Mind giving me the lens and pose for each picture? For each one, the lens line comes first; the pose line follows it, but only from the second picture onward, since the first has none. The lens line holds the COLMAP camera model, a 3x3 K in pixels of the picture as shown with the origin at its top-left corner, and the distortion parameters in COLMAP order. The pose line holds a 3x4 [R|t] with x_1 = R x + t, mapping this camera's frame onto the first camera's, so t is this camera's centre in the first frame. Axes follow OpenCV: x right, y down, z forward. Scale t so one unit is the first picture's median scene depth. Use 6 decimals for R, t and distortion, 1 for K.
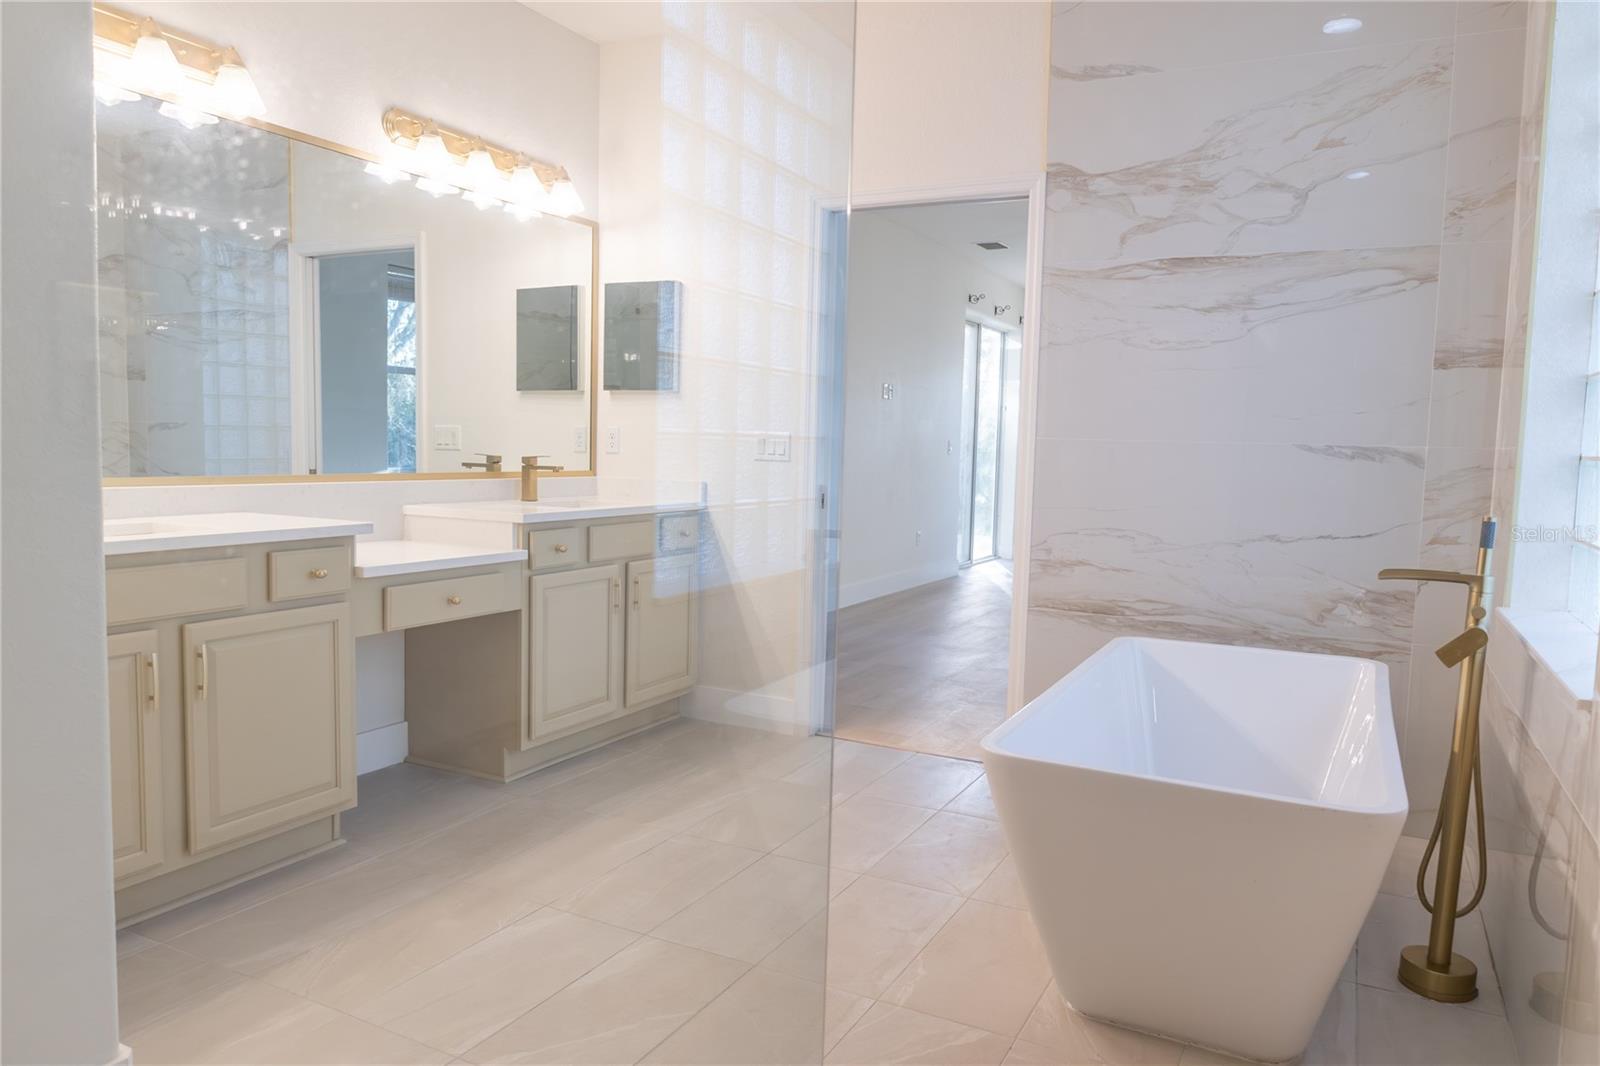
lens RADIAL K [[1080.7, 0, 800.0], [0, 1080.7, 533.0], [0, 0, 1]] dist [-0.004301, -0.001380]
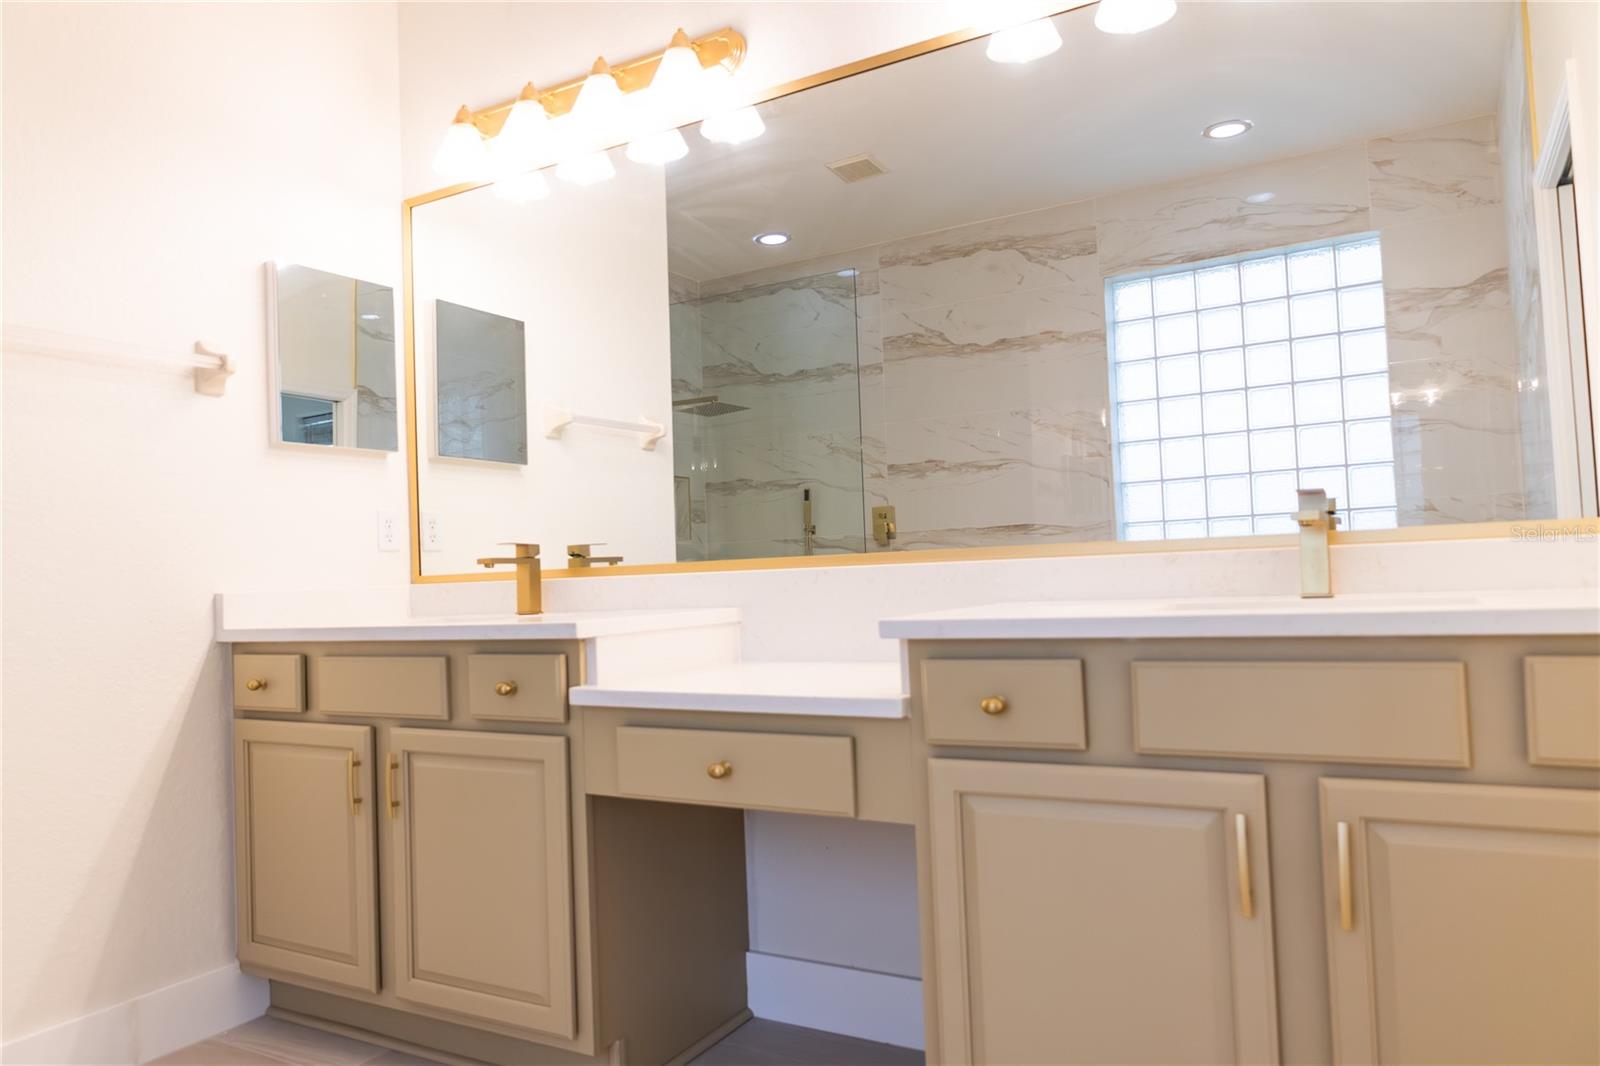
lens RADIAL K [[1080.7, 0, 800.0], [0, 1080.7, 533.0], [0, 0, 1]] dist [-0.004301, -0.001380]
pose [[-0.043386, -0.054146, -0.997590, 0.398002], [-0.031930, 0.998095, -0.052785, -0.050499], [0.998548, 0.029563, -0.045032, 1.230575]]
